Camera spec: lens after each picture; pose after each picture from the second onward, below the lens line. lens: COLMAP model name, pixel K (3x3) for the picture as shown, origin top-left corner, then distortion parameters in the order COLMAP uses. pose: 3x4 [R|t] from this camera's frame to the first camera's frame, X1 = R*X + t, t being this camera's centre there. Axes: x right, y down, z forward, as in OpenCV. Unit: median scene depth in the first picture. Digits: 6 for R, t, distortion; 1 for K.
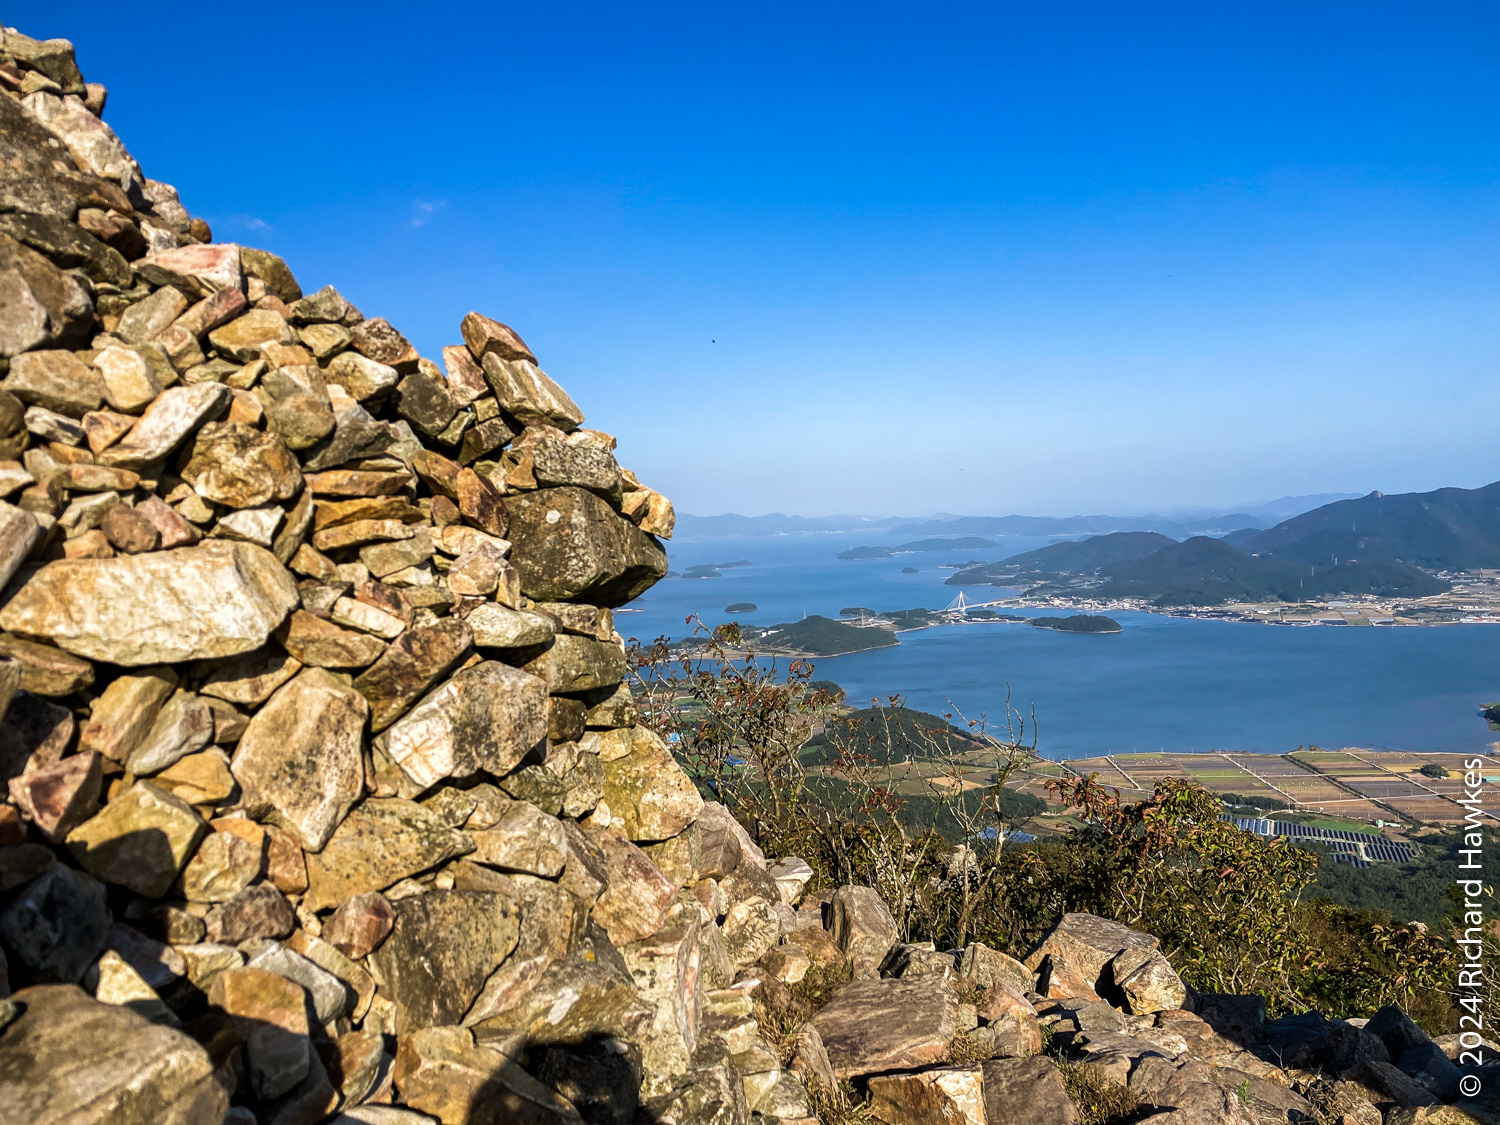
lens RADIAL K [[1225.8, 0, 749.9], [0, 1225.8, 559.0], [0, 0, 1]] dist [0.001701, -0.000614]
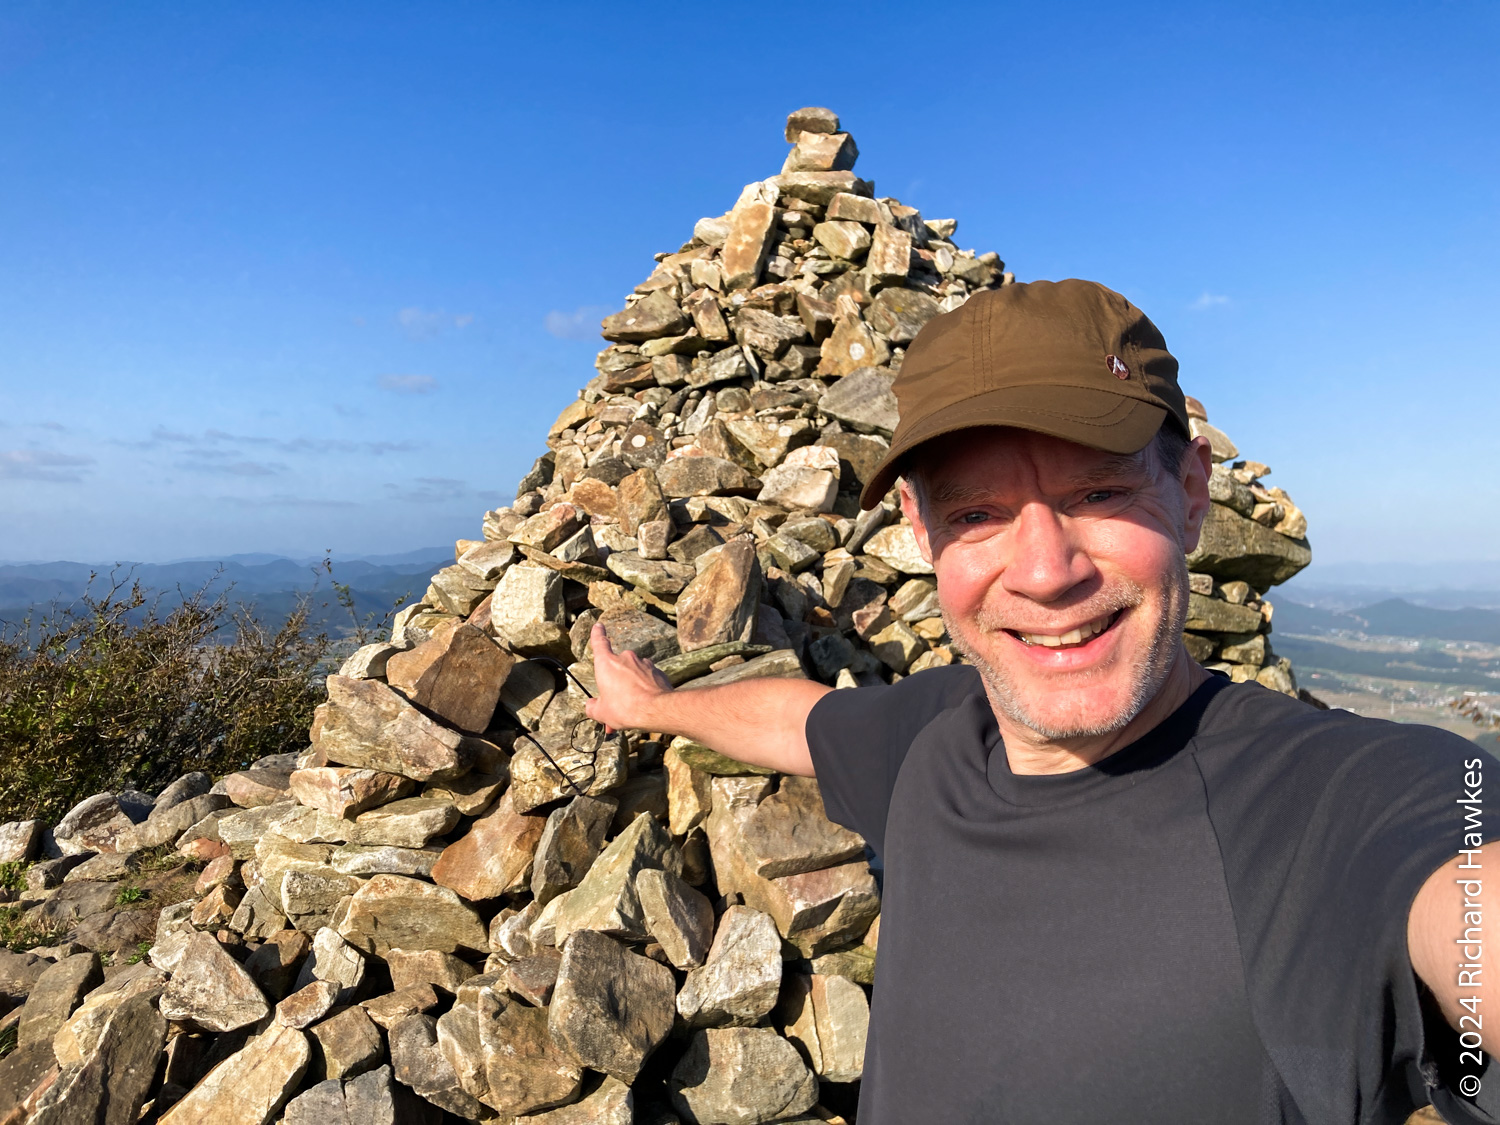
lens RADIAL K [[1225.8, 0, 748.5], [0, 1225.8, 563.8], [0, 0, 1]] dist [0.001701, -0.000614]
pose [[0.600004, 0.052163, -0.798295, 1.102724], [-0.067996, 0.997586, 0.014080, 0.059125], [0.797102, 0.045833, 0.602103, -0.575830]]
